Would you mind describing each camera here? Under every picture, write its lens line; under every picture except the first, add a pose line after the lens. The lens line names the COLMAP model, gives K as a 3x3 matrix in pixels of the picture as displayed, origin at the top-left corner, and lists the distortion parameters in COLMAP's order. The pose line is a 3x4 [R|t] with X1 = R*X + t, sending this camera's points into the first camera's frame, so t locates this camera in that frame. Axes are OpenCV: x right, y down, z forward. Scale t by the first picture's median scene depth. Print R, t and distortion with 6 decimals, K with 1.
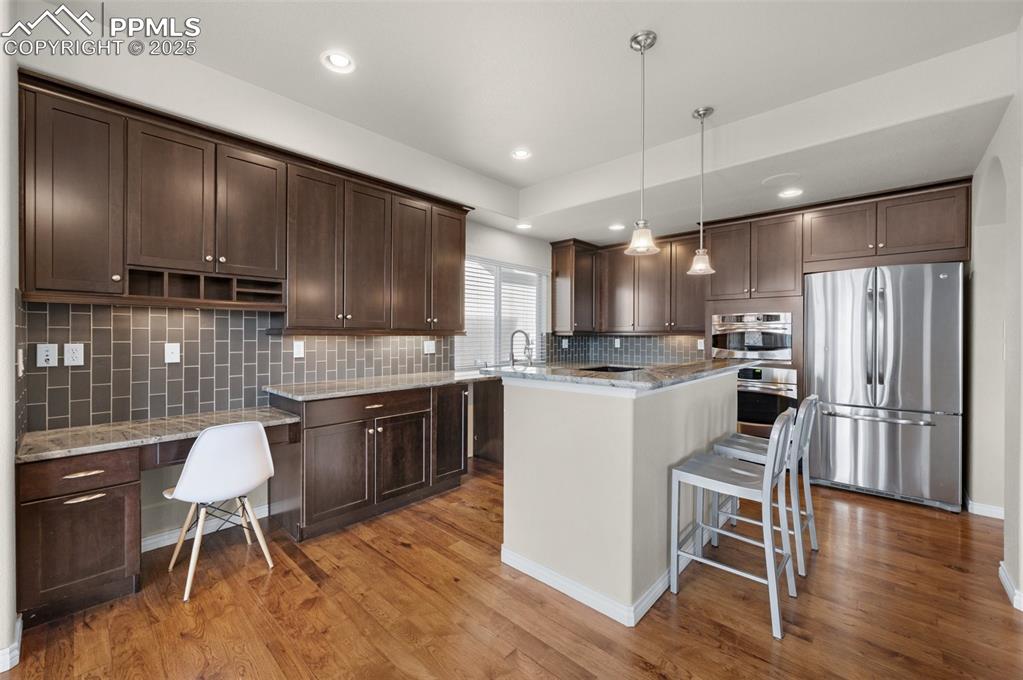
lens RADIAL K [[414.1, 0, 511.9], [0, 414.1, 339.7], [0, 0, 1]] dist [-0.000528, -0.000163]
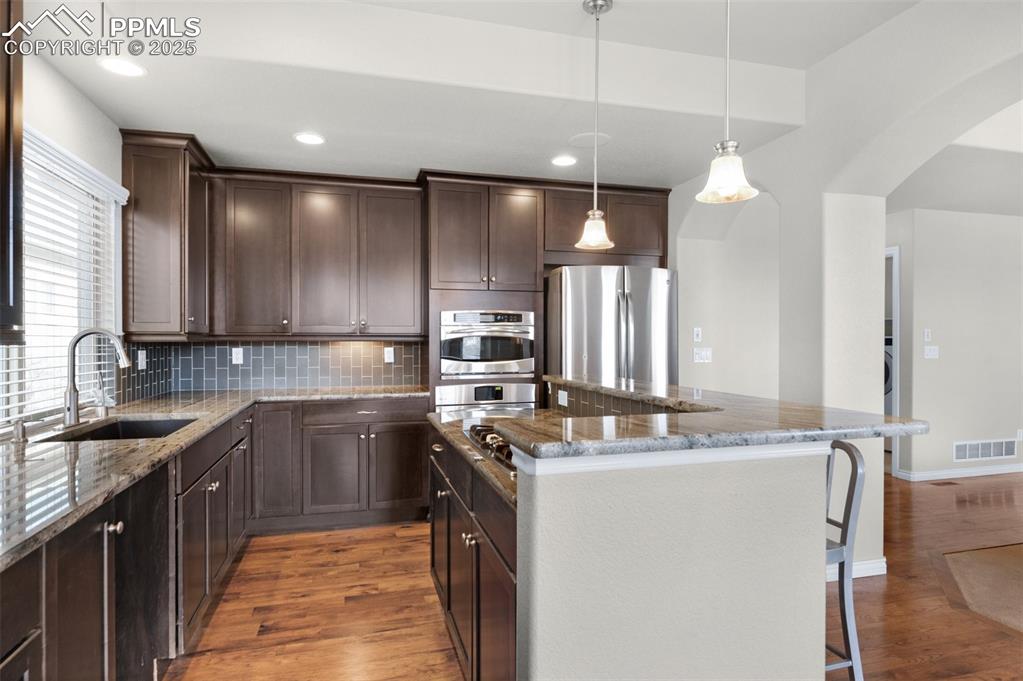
lens RADIAL K [[576.4, 0, 517.6], [0, 576.4, 344.3], [0, 0, 1]] dist [-0.016437, 0.000112]
pose [[0.524845, -0.009543, 0.851145, -0.345632], [0.011484, 0.999926, 0.004129, -0.010332], [-0.851121, 0.007608, 0.524915, 0.559723]]
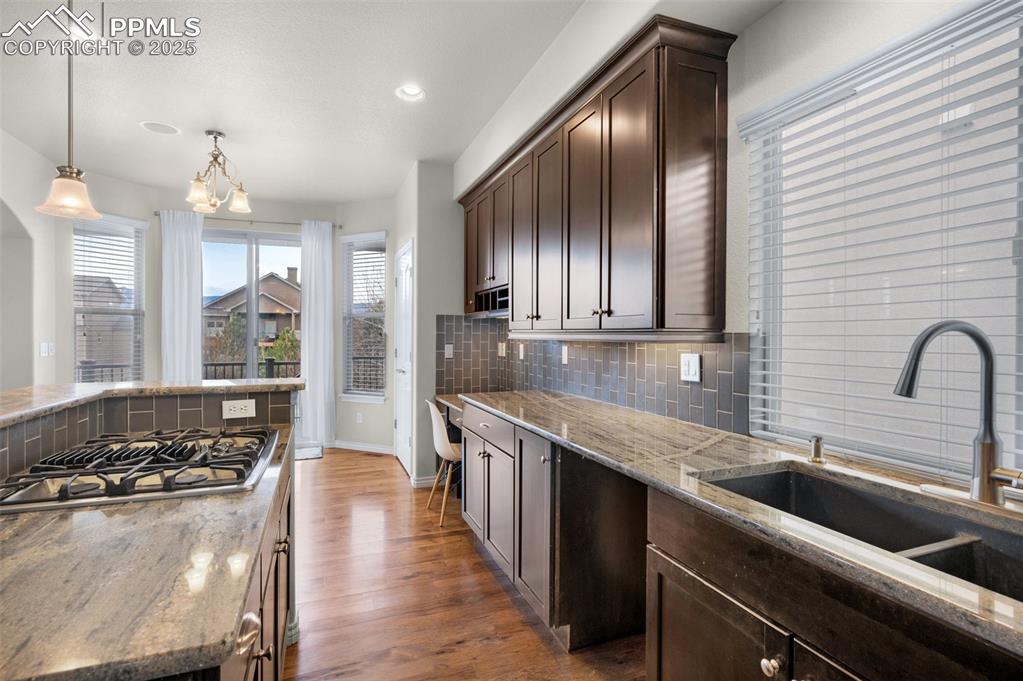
lens RADIAL K [[502.0, 0, 512.4], [0, 502.0, 339.8], [0, 0, 1]] dist [0.004081, -0.000538]
pose [[-0.443854, 0.008674, -0.896057, 0.489597], [-0.011394, 0.999818, 0.015323, -0.024002], [0.896027, 0.017011, -0.443675, 1.350723]]
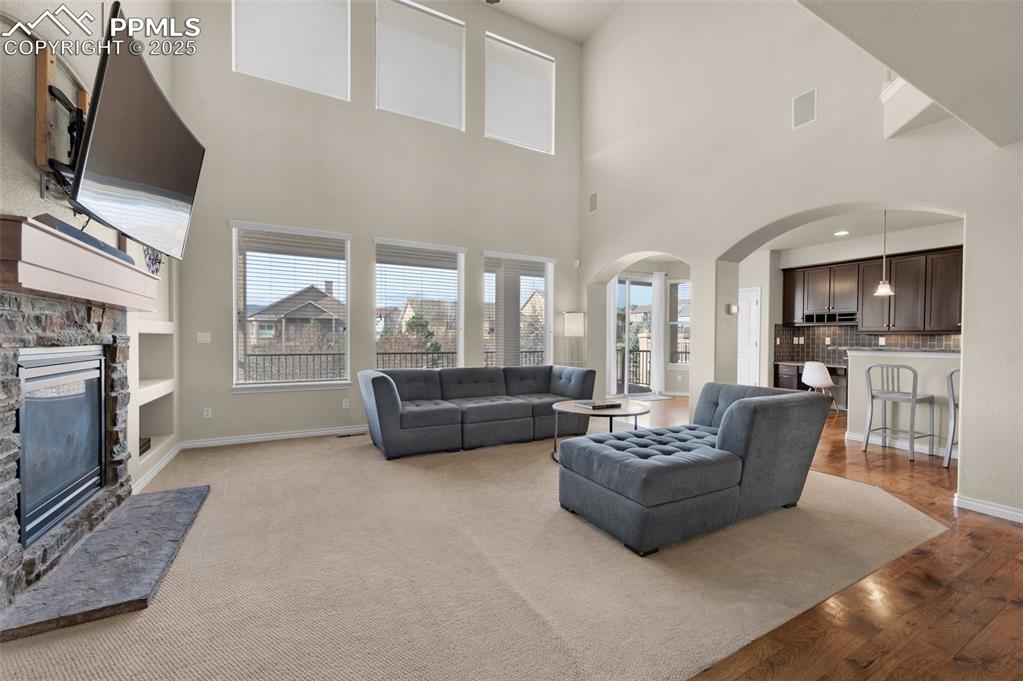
lens RADIAL K [[415.0, 0, 506.0], [0, 415.0, 342.4], [0, 0, 1]] dist [0.003335, 0.000363]
pose [[-0.326098, 0.003240, -0.945331, 2.109499], [-0.020894, 0.999725, 0.010634, 0.045776], [0.945105, 0.023219, -0.325940, -0.130706]]
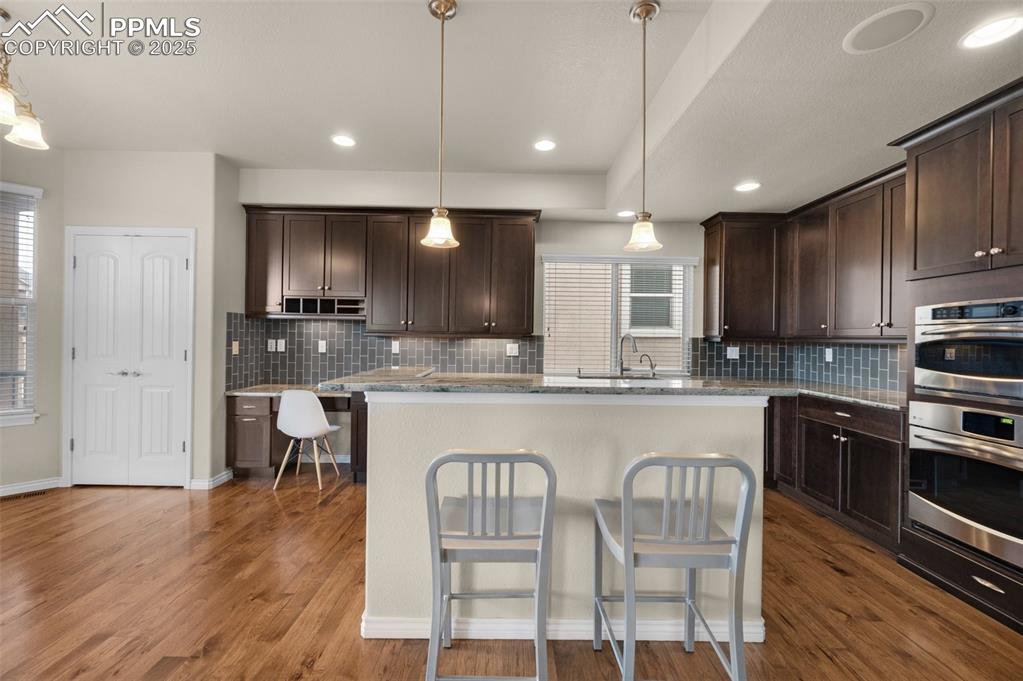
lens RADIAL K [[415.0, 0, 509.6], [0, 415.0, 339.6], [0, 0, 1]] dist [0.003335, 0.000363]
pose [[0.678287, 0.012124, -0.734697, 0.730275], [-0.021499, 0.999763, -0.003351, -0.005261], [0.734483, 0.018068, 0.678387, 0.342745]]
